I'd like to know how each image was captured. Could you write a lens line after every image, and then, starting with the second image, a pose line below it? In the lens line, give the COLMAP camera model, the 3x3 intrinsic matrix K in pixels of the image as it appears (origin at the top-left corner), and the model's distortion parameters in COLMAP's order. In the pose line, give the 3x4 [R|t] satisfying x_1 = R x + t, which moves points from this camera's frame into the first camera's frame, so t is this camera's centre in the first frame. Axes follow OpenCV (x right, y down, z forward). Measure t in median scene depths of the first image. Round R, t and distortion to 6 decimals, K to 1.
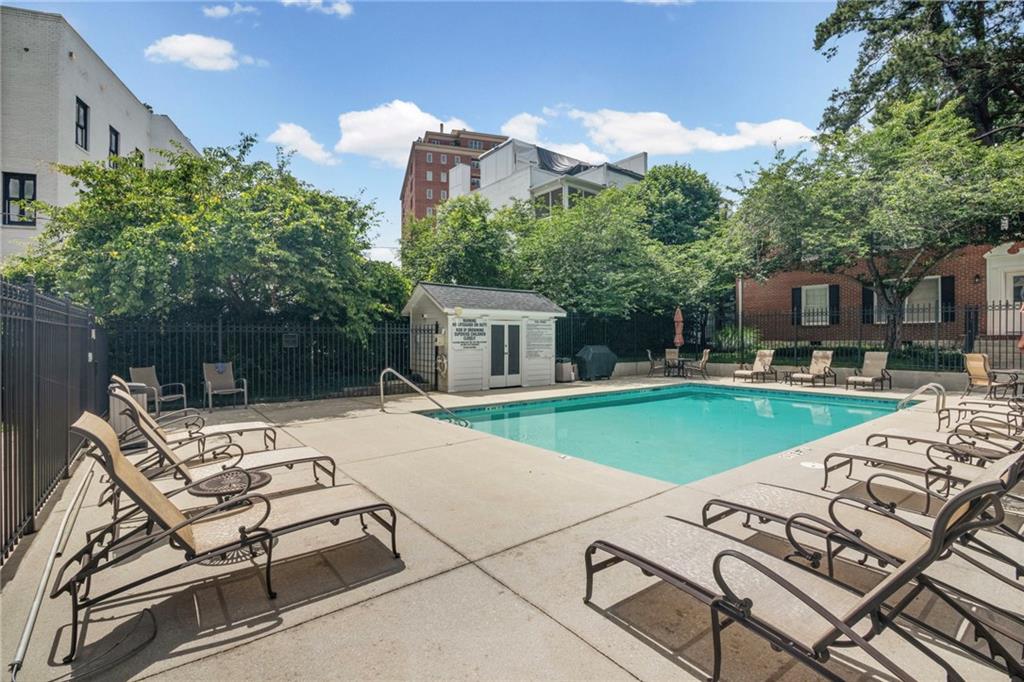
lens RADIAL K [[472.1, 0, 517.9], [0, 472.1, 349.5], [0, 0, 1]] dist [-0.020253, 0.000342]
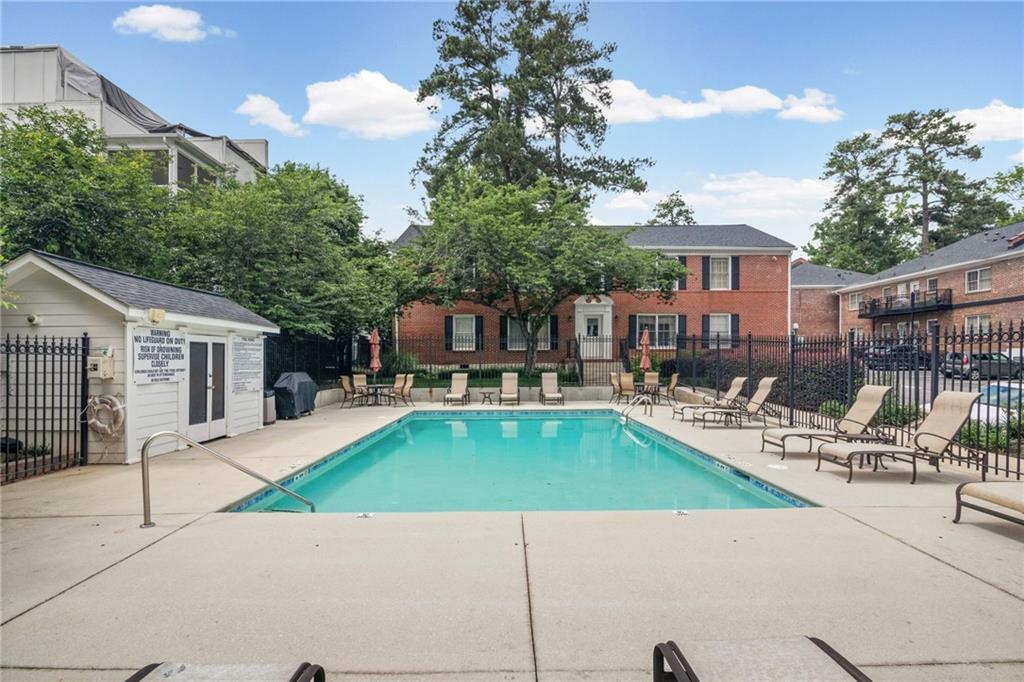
lens RADIAL K [[482.4, 0, 511.9], [0, 482.4, 367.3], [0, 0, 1]] dist [-0.017561, 0.000350]
pose [[0.613815, -0.011075, 0.789372, -0.272977], [0.021258, 0.999771, -0.002503, -0.008121], [-0.789164, 0.018317, 0.613910, 0.276695]]
